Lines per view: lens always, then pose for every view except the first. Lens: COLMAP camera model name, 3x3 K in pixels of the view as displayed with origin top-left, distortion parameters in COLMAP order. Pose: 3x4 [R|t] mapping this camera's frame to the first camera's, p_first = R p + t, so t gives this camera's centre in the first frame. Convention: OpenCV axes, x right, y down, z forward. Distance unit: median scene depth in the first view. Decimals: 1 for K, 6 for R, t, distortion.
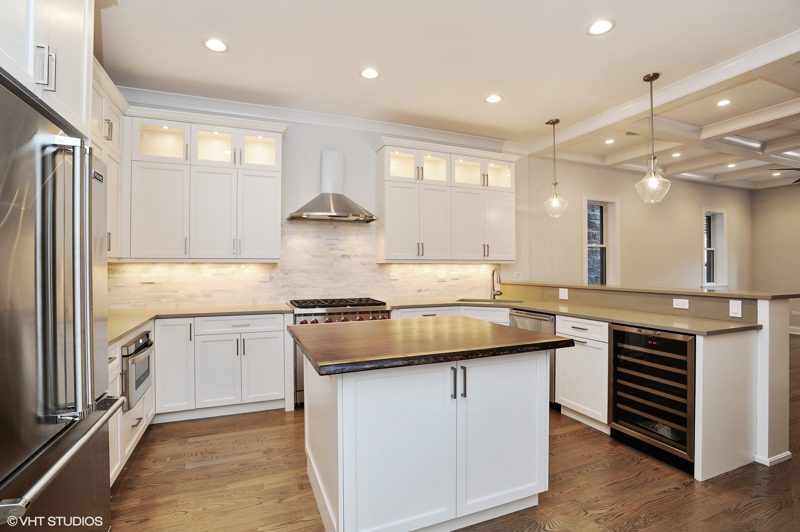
lens RADIAL K [[387.5, 0, 403.6], [0, 387.5, 265.4], [0, 0, 1]] dist [0.001338, 0.000398]
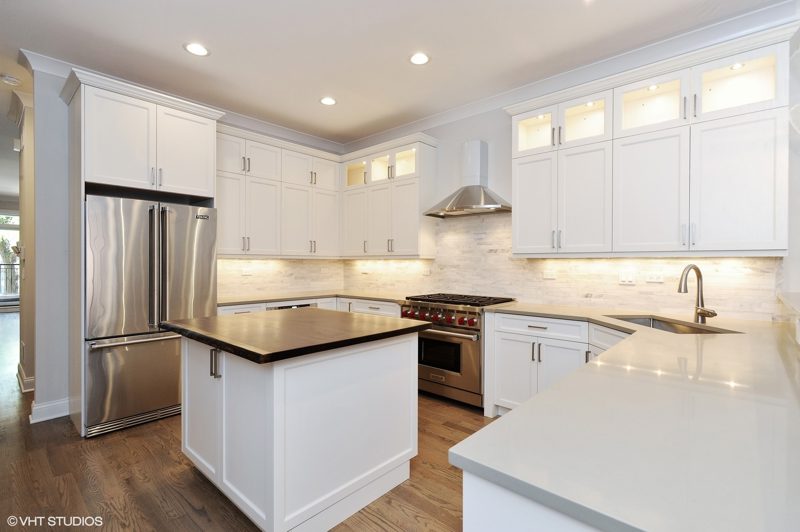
lens RADIAL K [[387.5, 0, 405.1], [0, 387.5, 266.5], [0, 0, 1]] dist [0.001338, 0.000398]
pose [[0.452435, 0.014082, -0.891686, 0.580828], [0.002022, 0.999857, 0.016816, -0.002553], [0.891795, -0.009411, 0.452342, 0.406690]]
